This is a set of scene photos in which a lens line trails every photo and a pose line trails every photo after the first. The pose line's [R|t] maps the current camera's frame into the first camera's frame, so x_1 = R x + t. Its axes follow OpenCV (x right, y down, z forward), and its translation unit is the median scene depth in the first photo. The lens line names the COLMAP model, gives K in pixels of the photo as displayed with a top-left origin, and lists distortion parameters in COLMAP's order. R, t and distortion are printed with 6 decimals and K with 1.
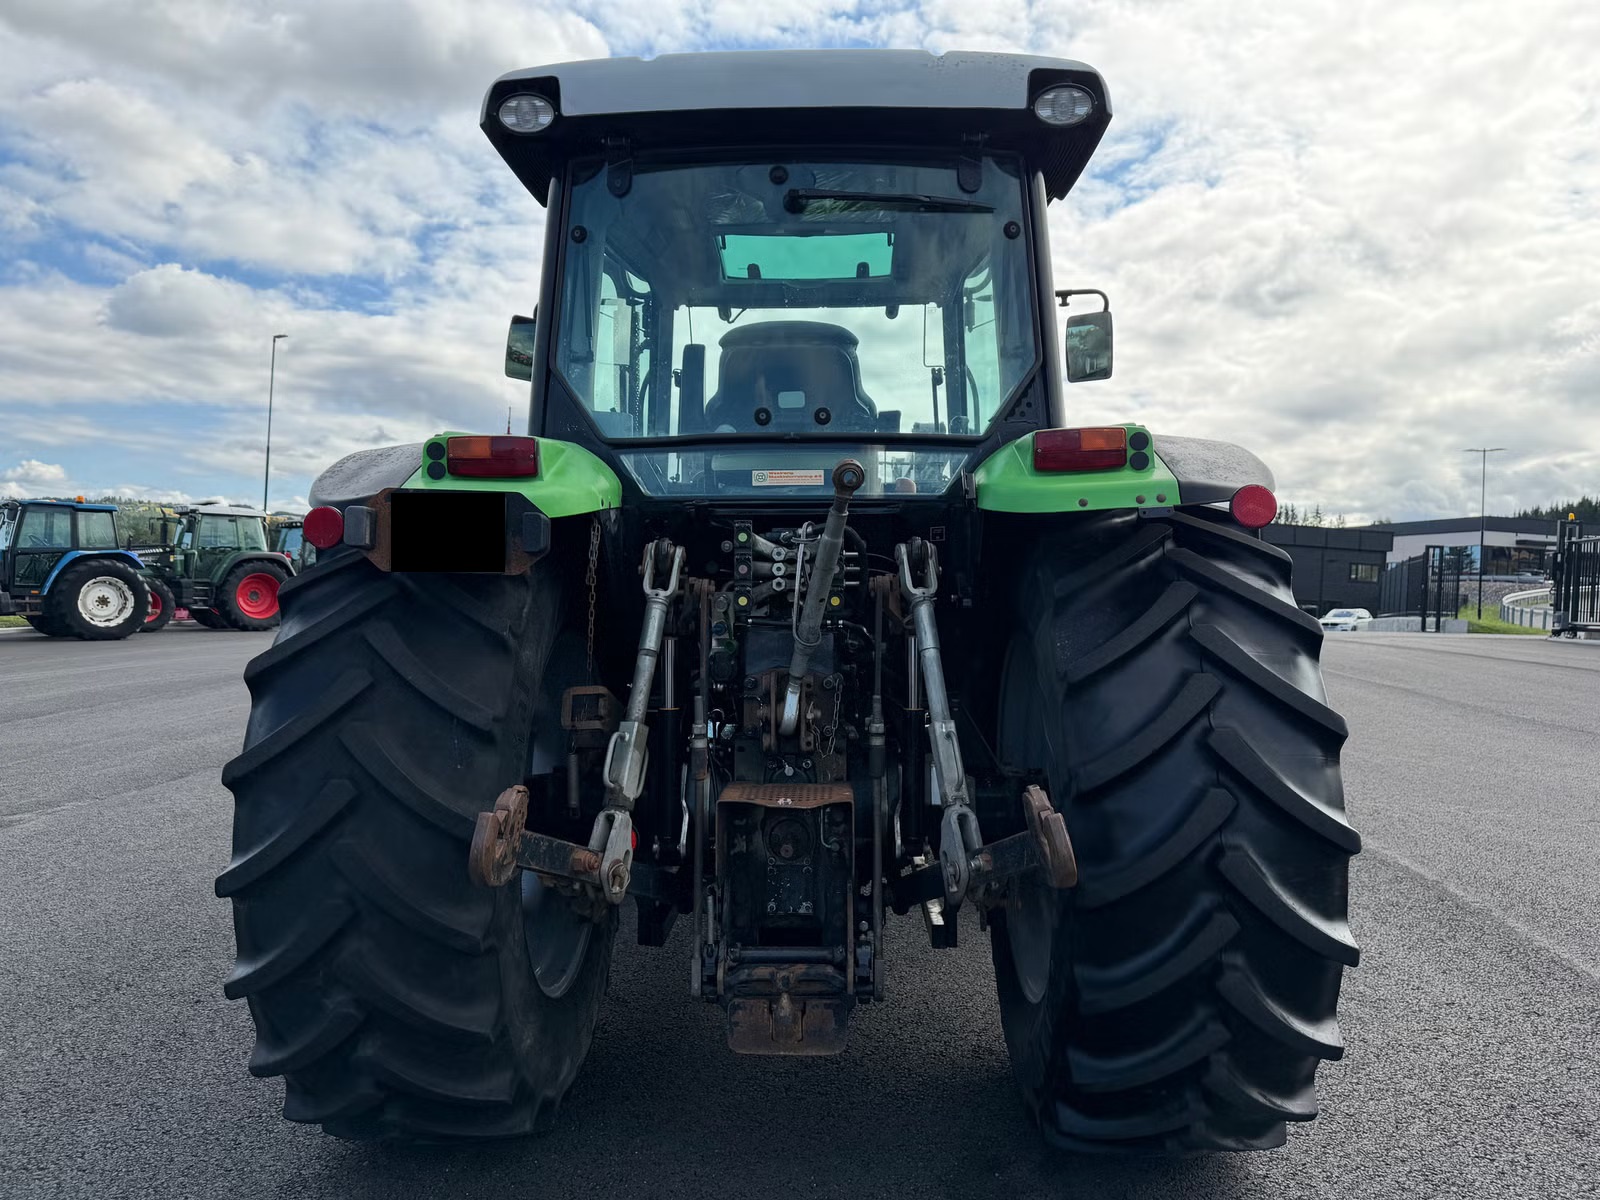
lens RADIAL K [[1127.2, 0, 818.3], [0, 1127.2, 606.0], [0, 0, 1]] dist [0.041546, -0.047922]
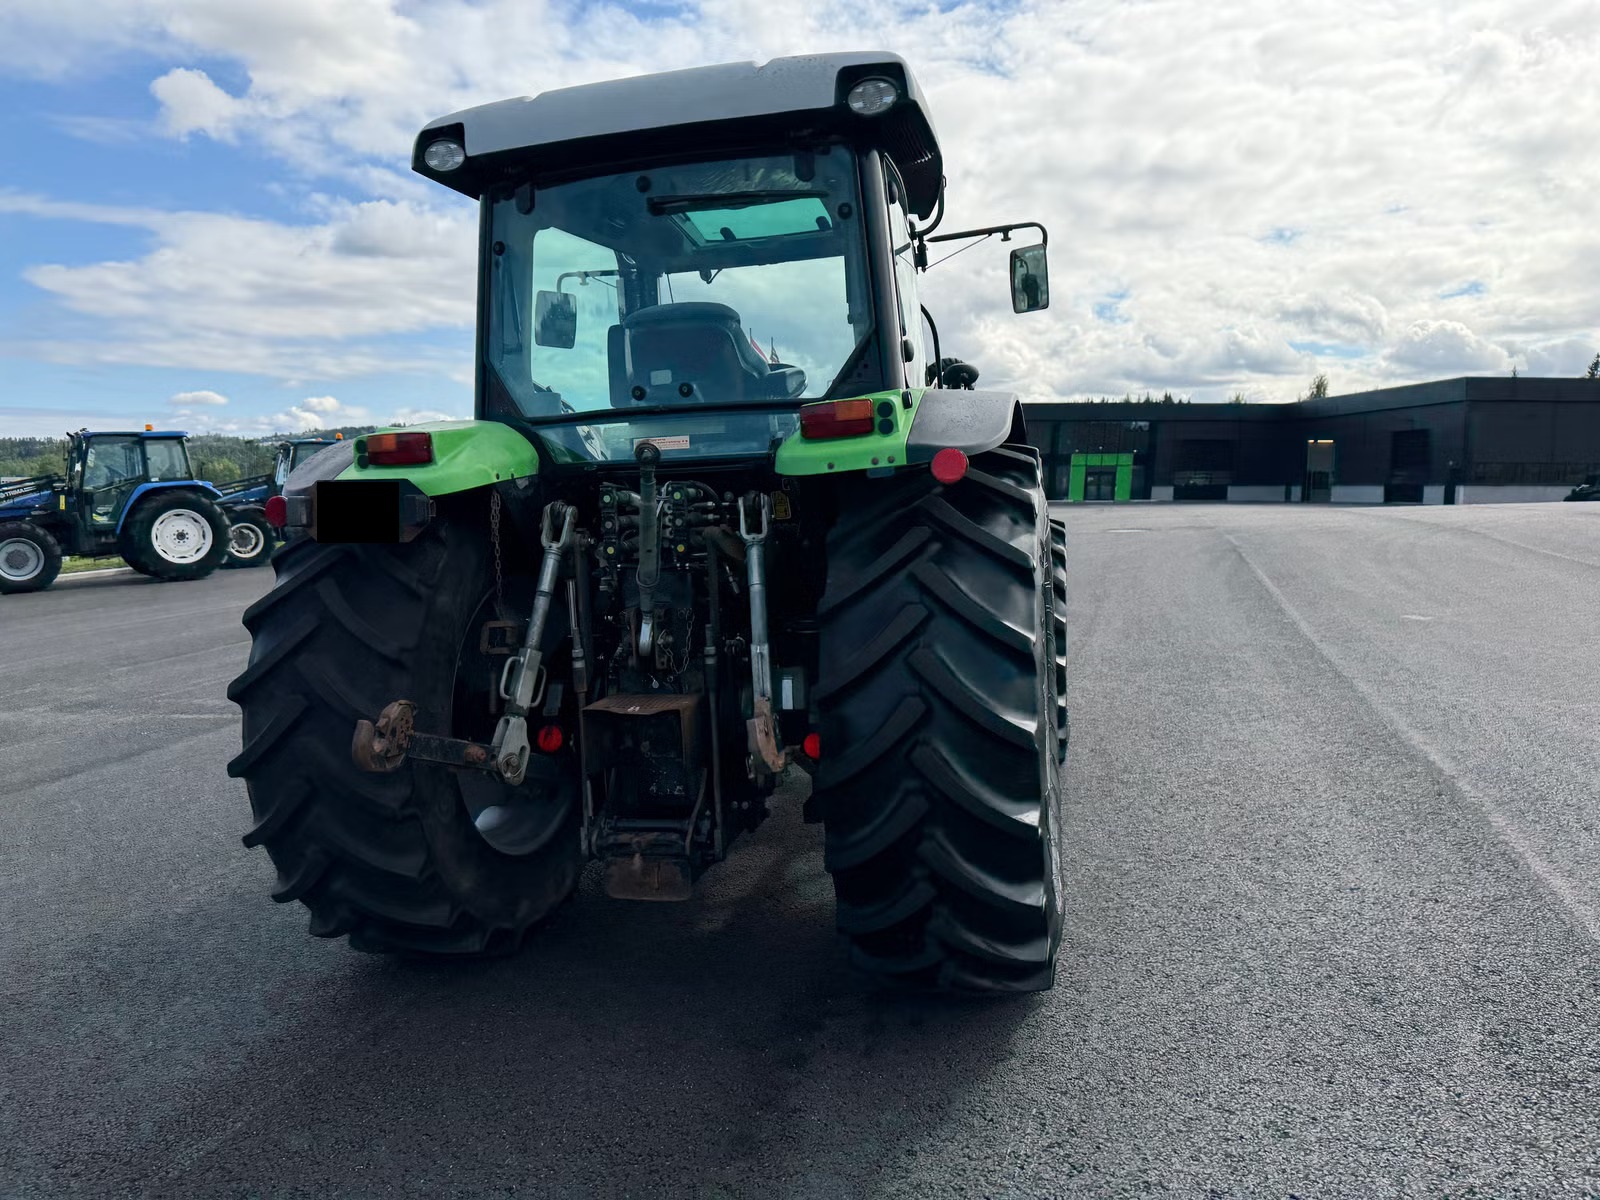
lens RADIAL K [[1127.2, 0, 798.7], [0, 1127.2, 614.0], [0, 0, 1]] dist [0.041546, -0.047922]
pose [[0.974364, -0.021793, -0.223920, 0.404031], [0.044155, 0.994464, 0.095351, -0.042799], [0.220602, -0.102794, 0.969932, -0.169773]]
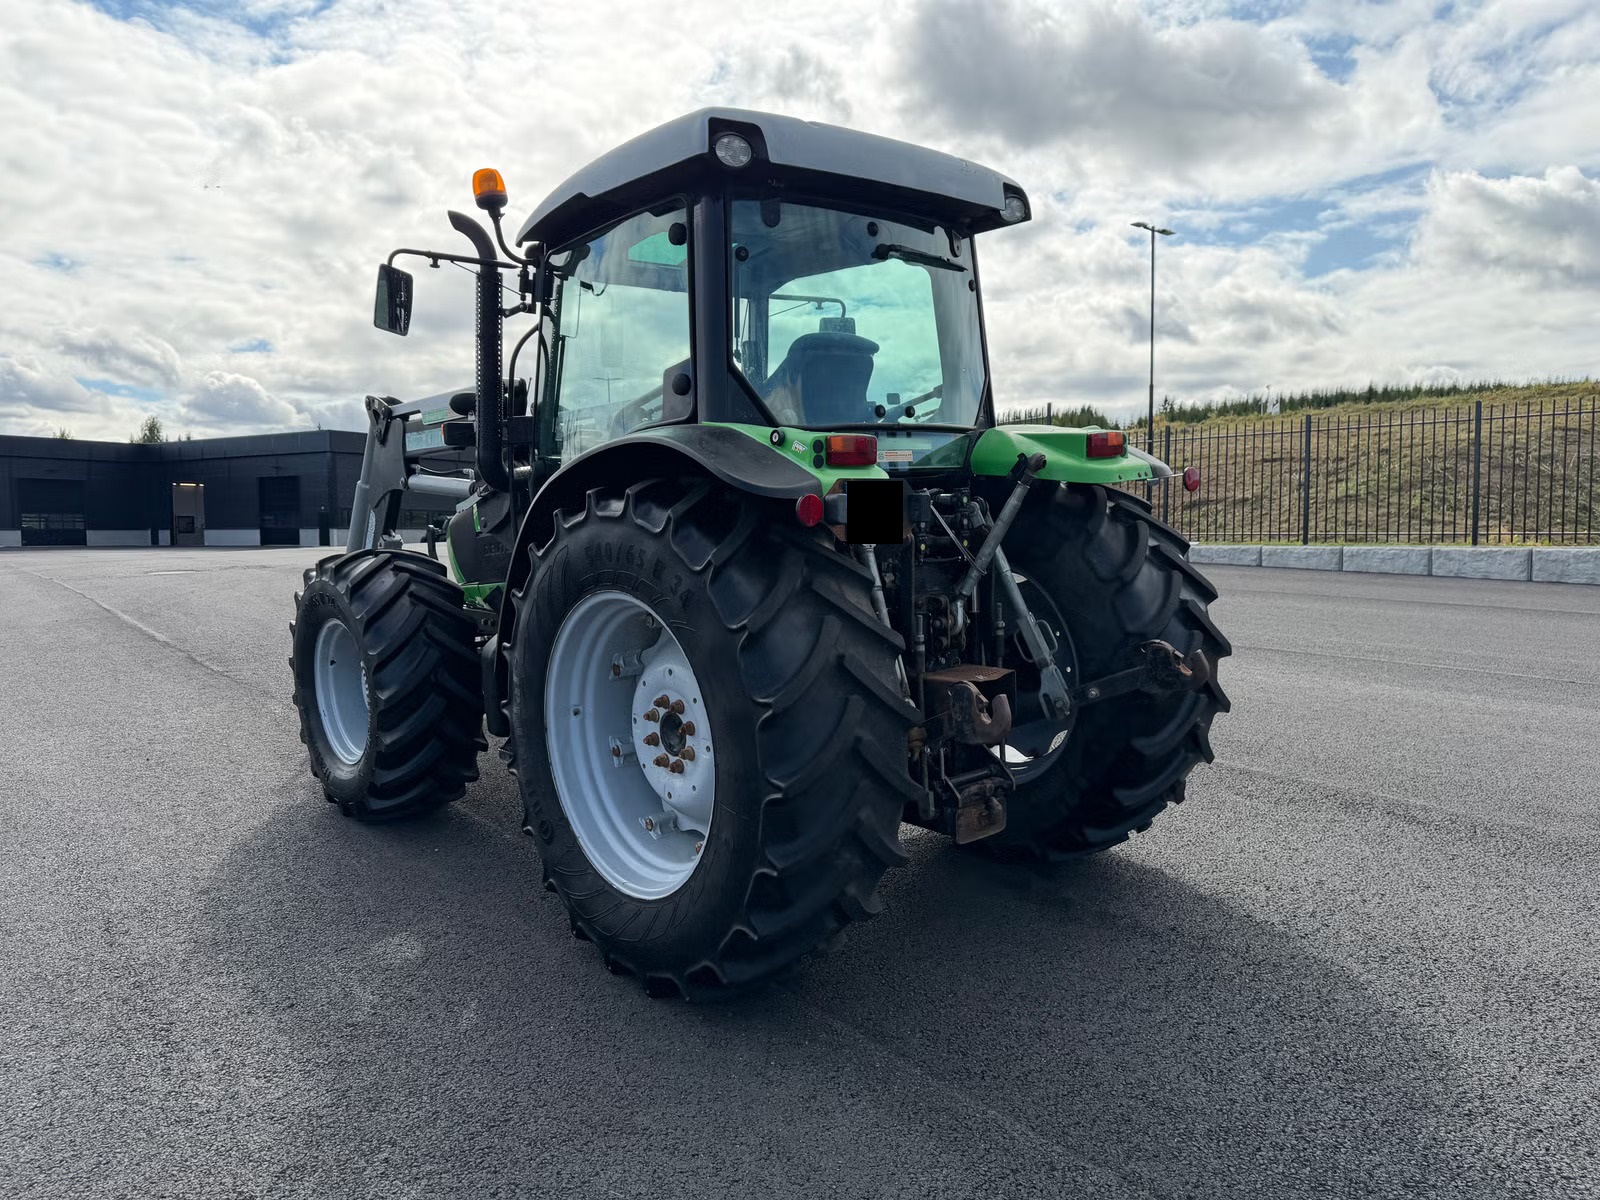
lens RADIAL K [[1127.2, 0, 794.6], [0, 1127.2, 610.1], [0, 0, 1]] dist [0.041546, -0.047922]
pose [[0.735162, -0.097857, 0.670791, -1.125521], [0.043186, 0.994277, 0.097718, -0.068420], [-0.676514, -0.042870, 0.735181, 0.054847]]
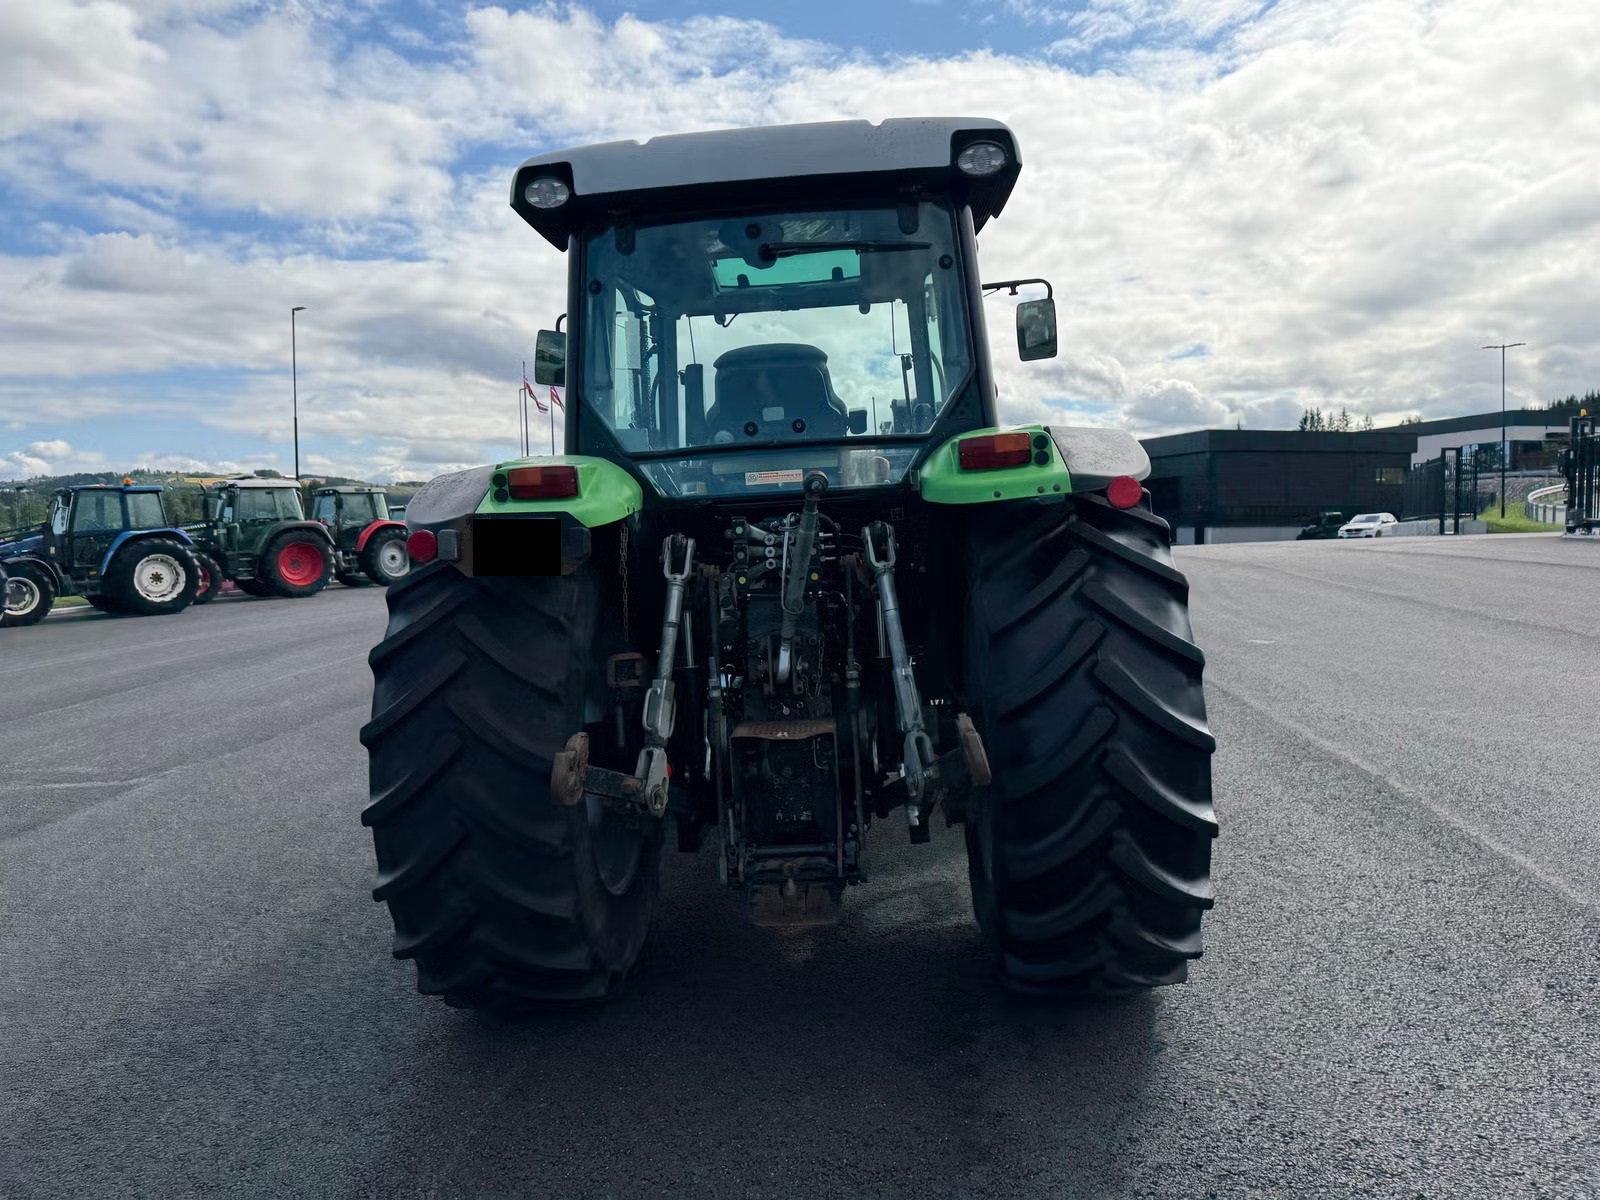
lens RADIAL K [[1127.2, 0, 802.6], [0, 1127.2, 594.9], [0, 0, 1]] dist [0.041546, -0.047922]
pose [[0.997893, -0.053870, -0.036151, 0.044708], [0.055571, 0.997310, 0.047800, -0.043696], [0.033478, -0.049708, 0.998203, -0.260993]]
